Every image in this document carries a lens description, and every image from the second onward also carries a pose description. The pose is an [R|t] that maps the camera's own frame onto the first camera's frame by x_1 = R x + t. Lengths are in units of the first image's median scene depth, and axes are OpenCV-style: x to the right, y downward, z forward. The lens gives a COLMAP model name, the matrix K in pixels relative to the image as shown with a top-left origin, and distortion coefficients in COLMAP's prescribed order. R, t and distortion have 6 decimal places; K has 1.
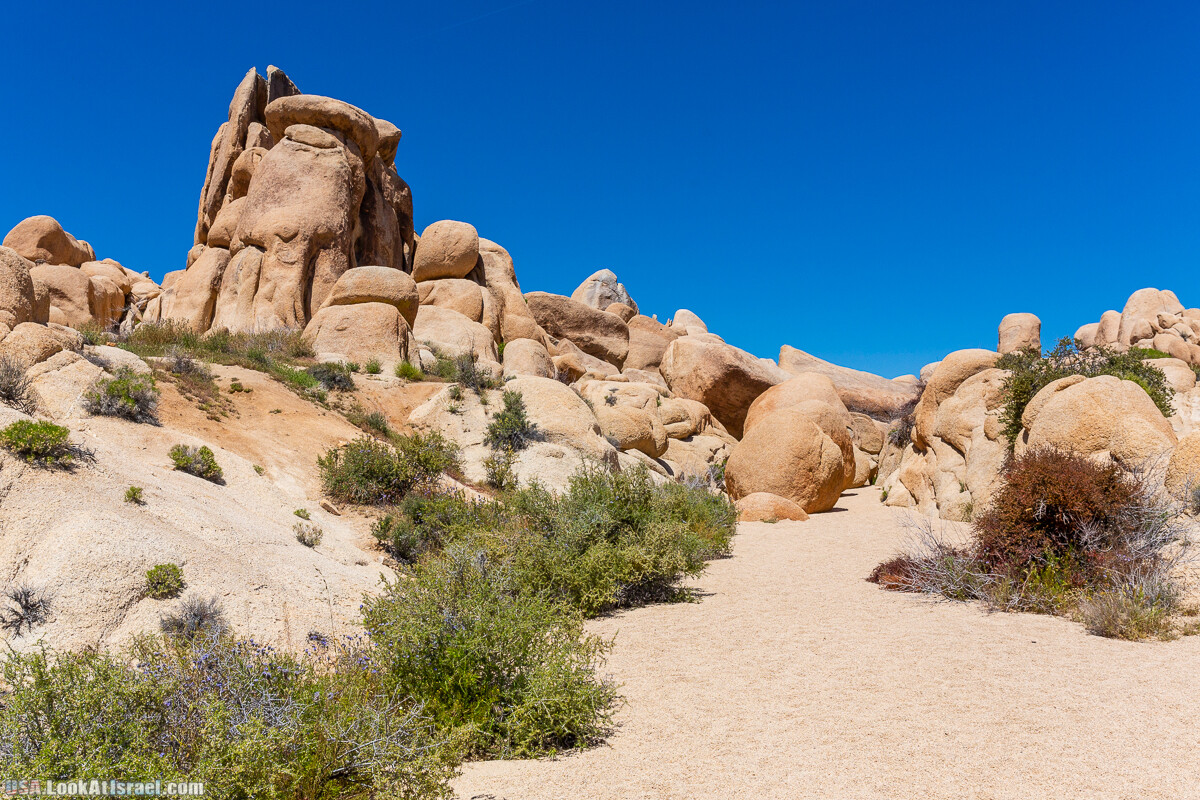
lens RADIAL K [[1102.6, 0, 605.7], [0, 1102.6, 424.0], [0, 0, 1]] dist [-0.025828, -0.027070]
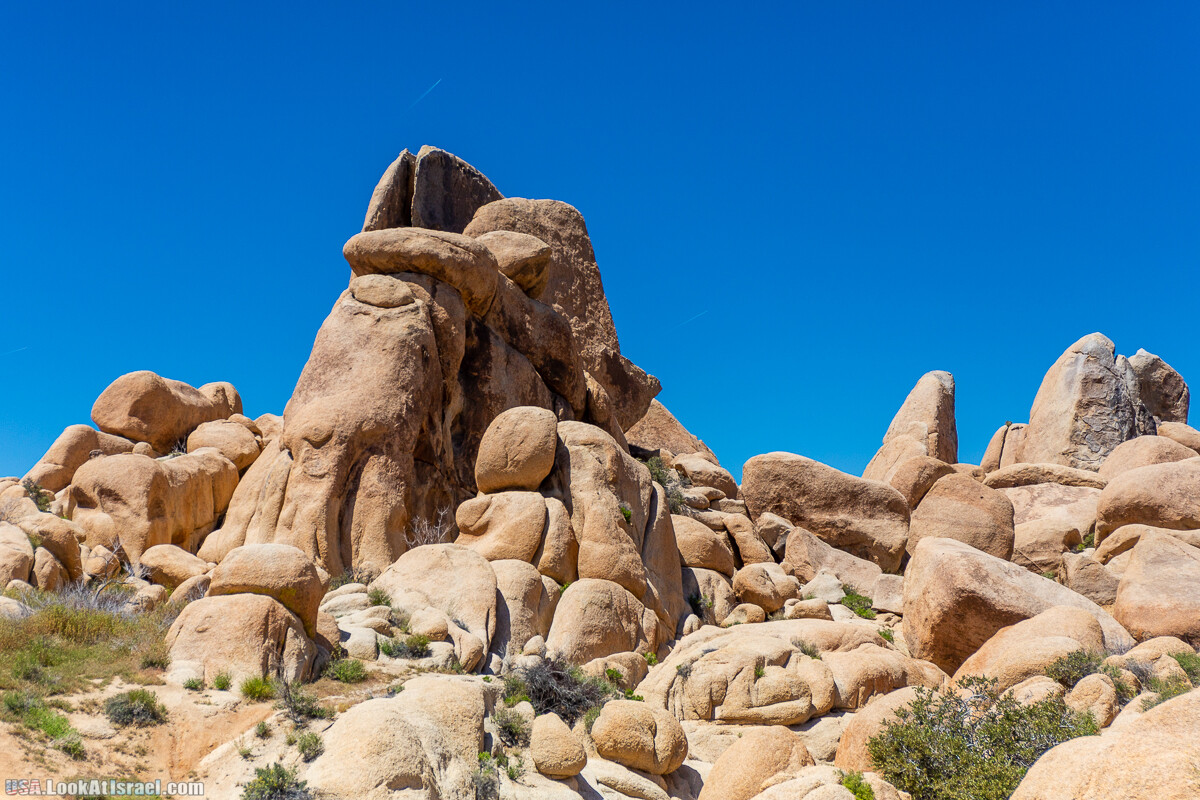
lens RADIAL K [[1835.8, 0, 602.7], [0, 1835.8, 393.7], [0, 0, 1]] dist [-0.037848, 0.000000]
pose [[0.939438, -0.039564, -0.340429, 0.303047], [0.010831, 0.996246, -0.085892, -0.081939], [0.342549, 0.077003, 0.936339, -0.122838]]
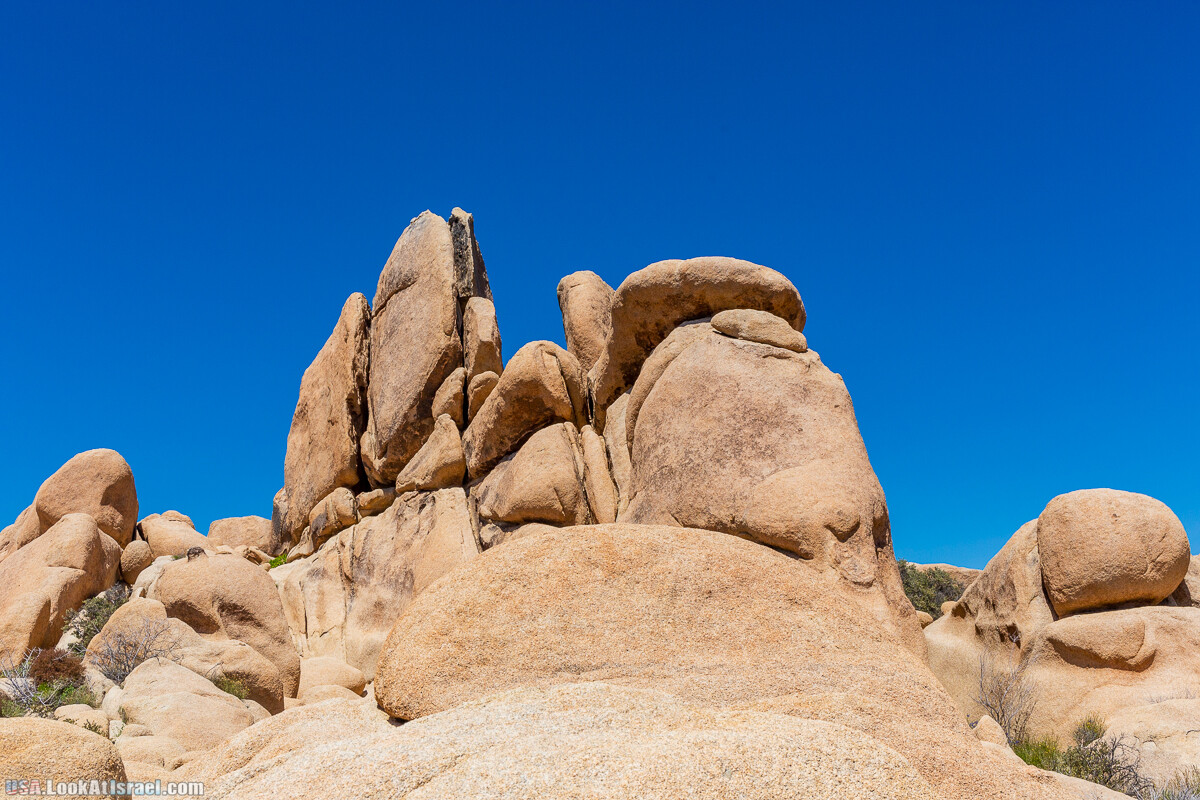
lens RADIAL K [[1330.0, 0, 599.1], [0, 1330.0, 404.2], [0, 0, 1]] dist [-0.014740, 0.000000]
pose [[0.996365, -0.011481, 0.084415, -0.410703], [0.025770, 0.985074, -0.170192, -0.113845], [-0.081201, 0.171749, 0.981789, 0.355953]]
